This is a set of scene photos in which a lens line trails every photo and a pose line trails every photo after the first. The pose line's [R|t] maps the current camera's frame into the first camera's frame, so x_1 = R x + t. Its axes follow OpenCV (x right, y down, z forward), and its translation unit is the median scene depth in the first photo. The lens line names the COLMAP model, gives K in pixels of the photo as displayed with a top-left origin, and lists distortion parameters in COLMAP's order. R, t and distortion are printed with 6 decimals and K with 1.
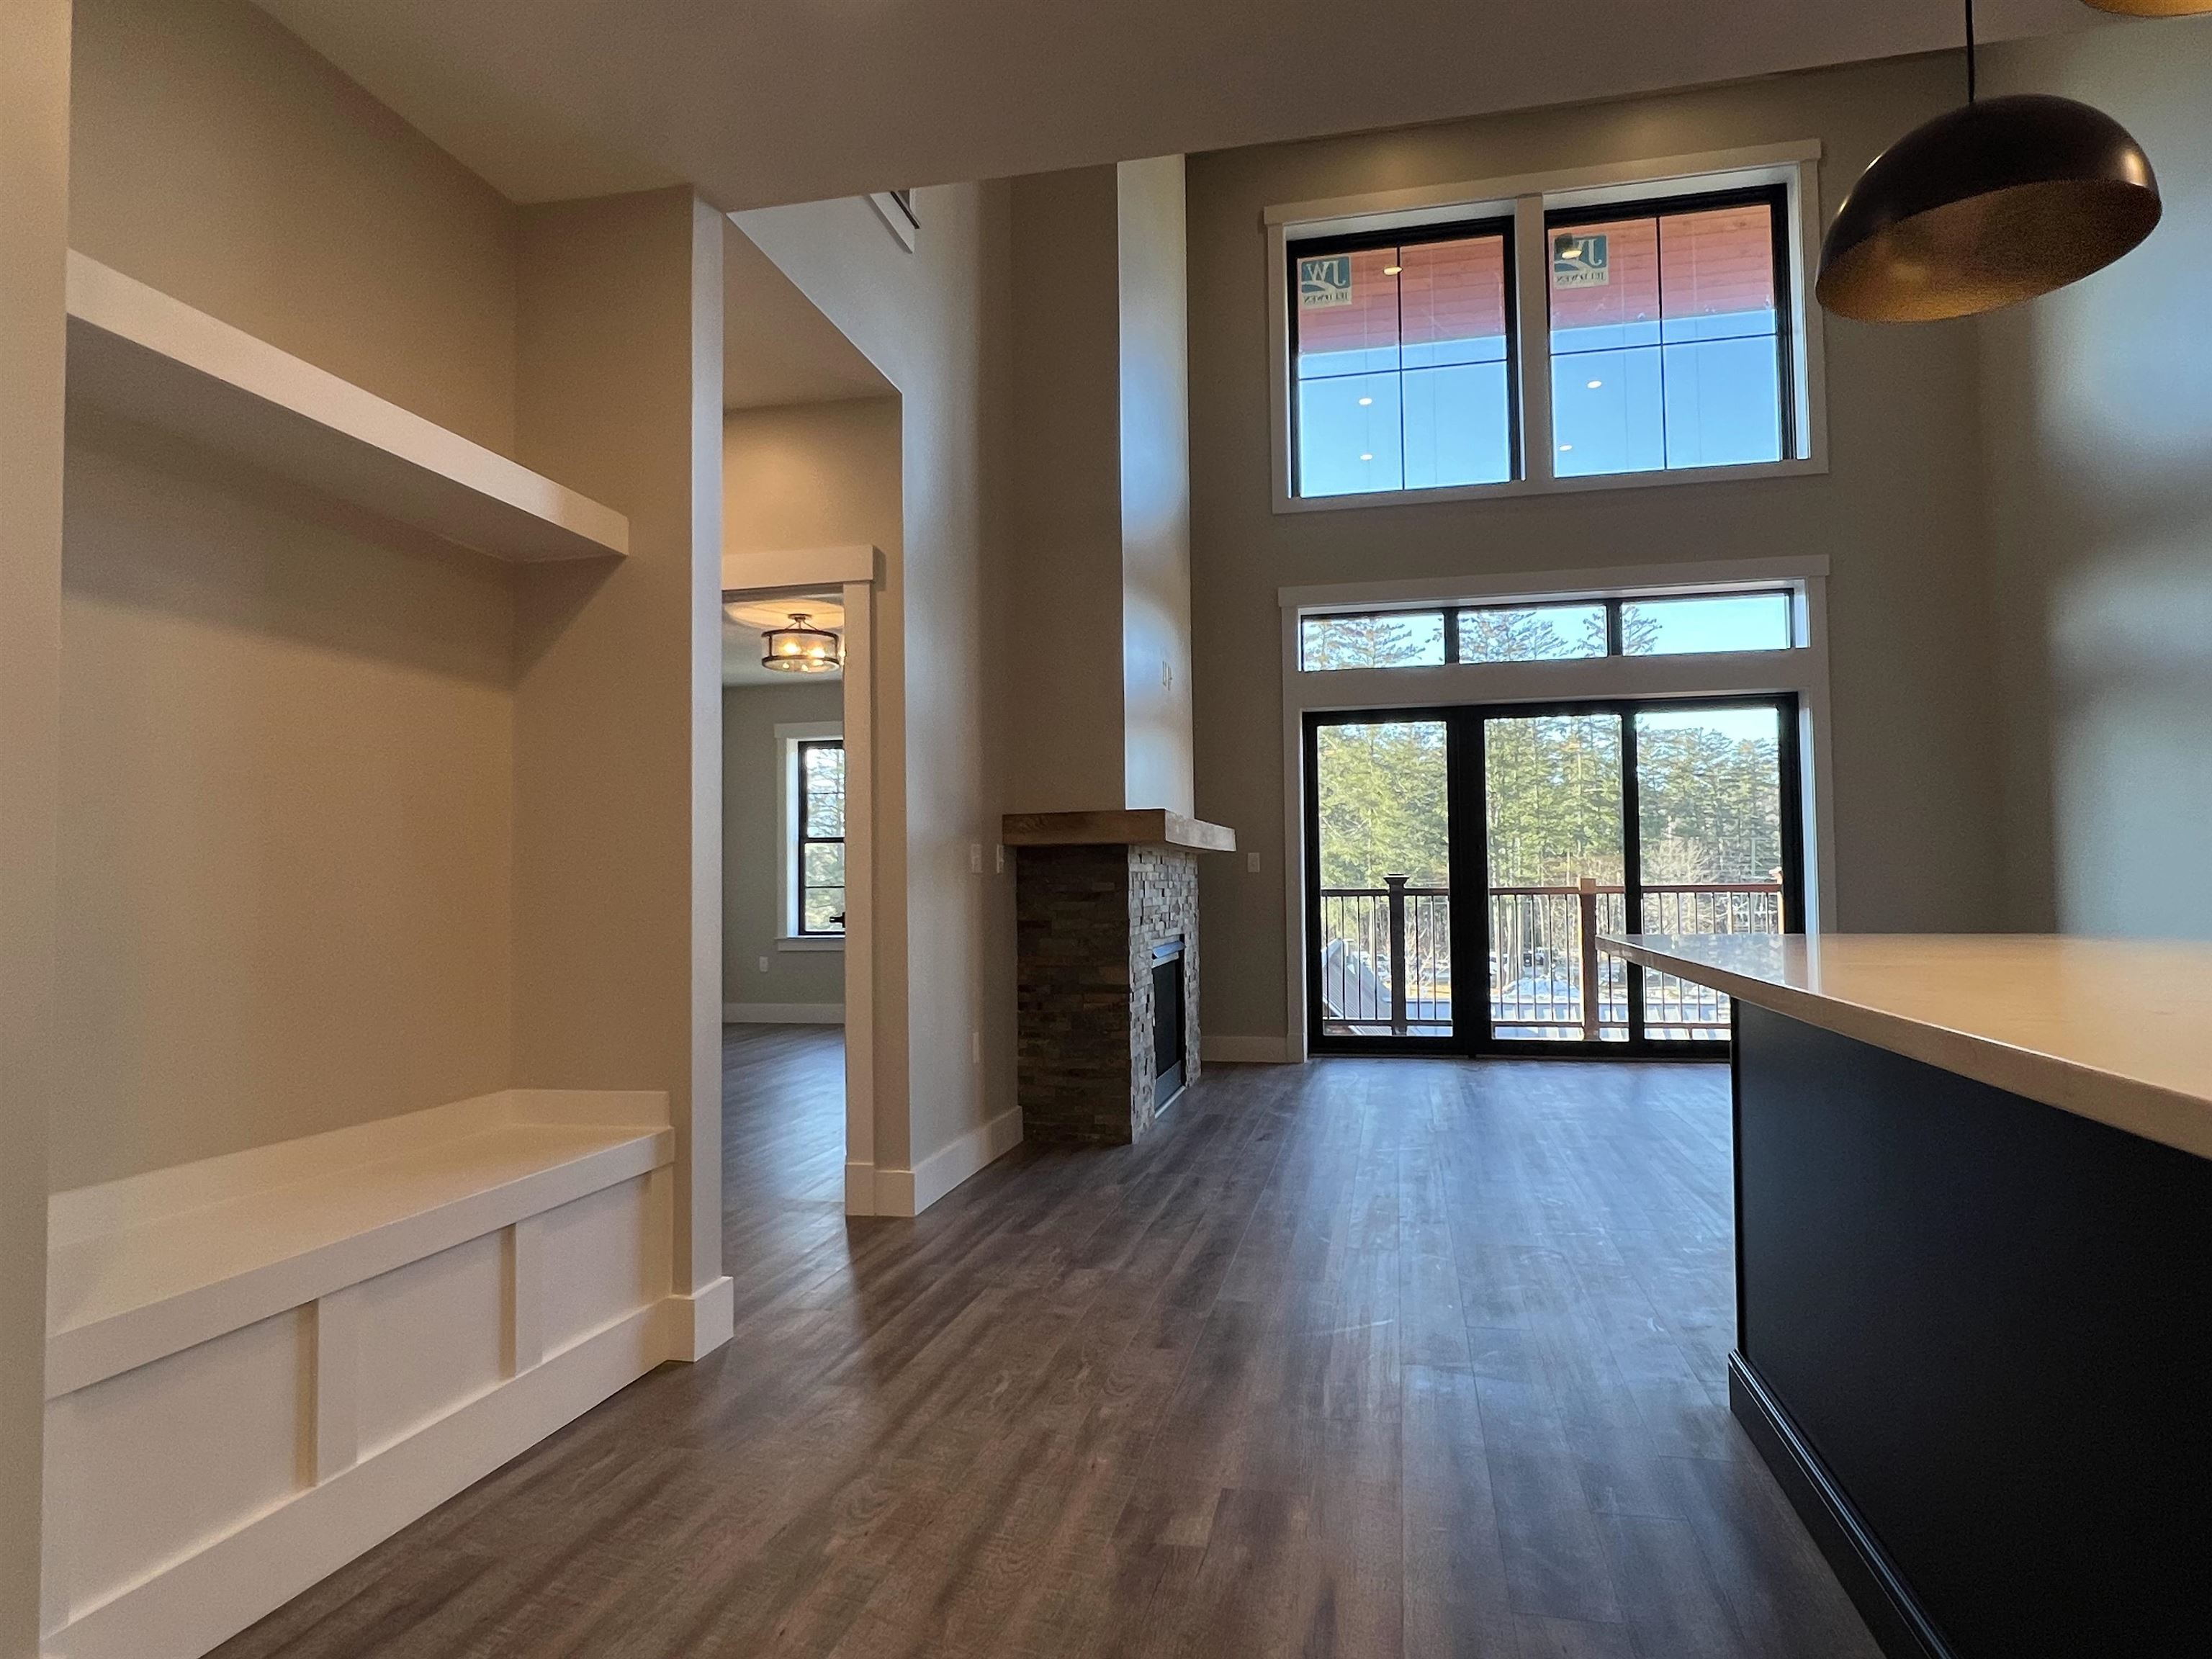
lens RADIAL K [[1272.9, 0, 1164.7], [0, 1272.9, 836.4], [0, 0, 1]] dist [0.004108, -0.000950]
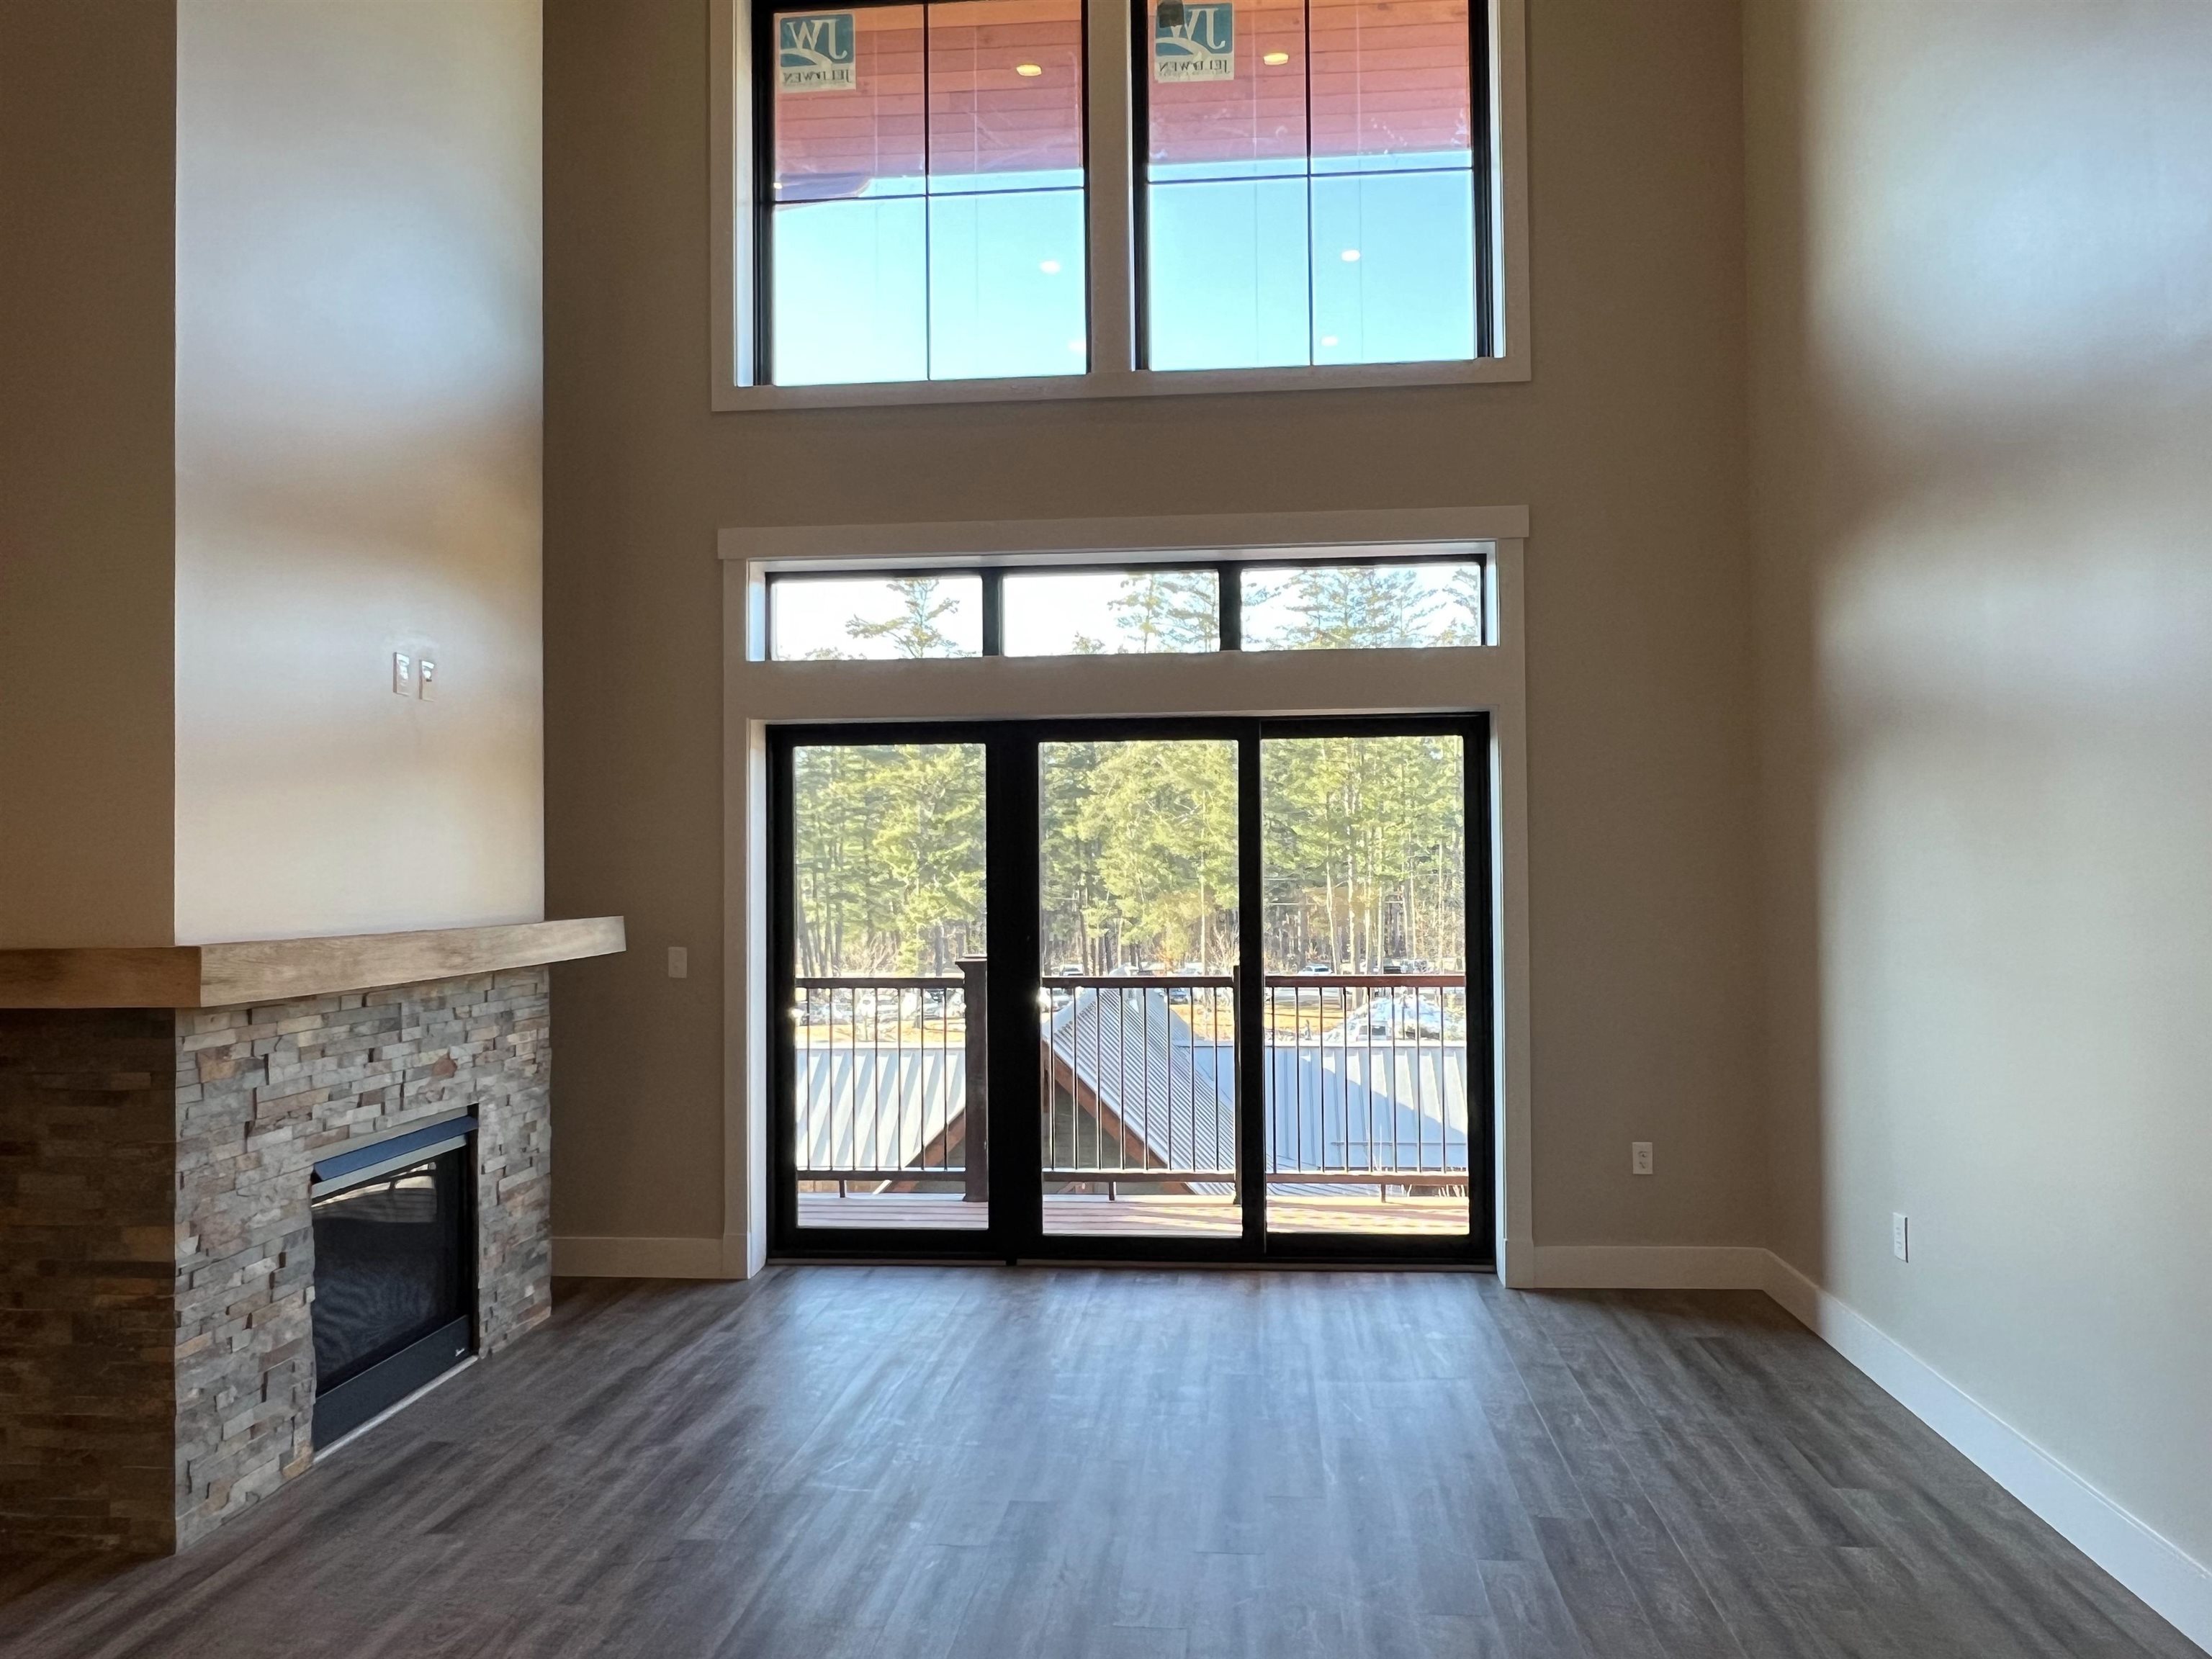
lens RADIAL K [[1572.1, 0, 1146.5], [0, 1572.1, 833.6], [0, 0, 1]] dist [-0.000615, -0.005707]
pose [[0.993335, 0.008365, 0.114962, 0.231054], [-0.009468, 0.999914, 0.009046, -0.057791], [-0.114876, -0.010074, 0.993329, 0.217822]]
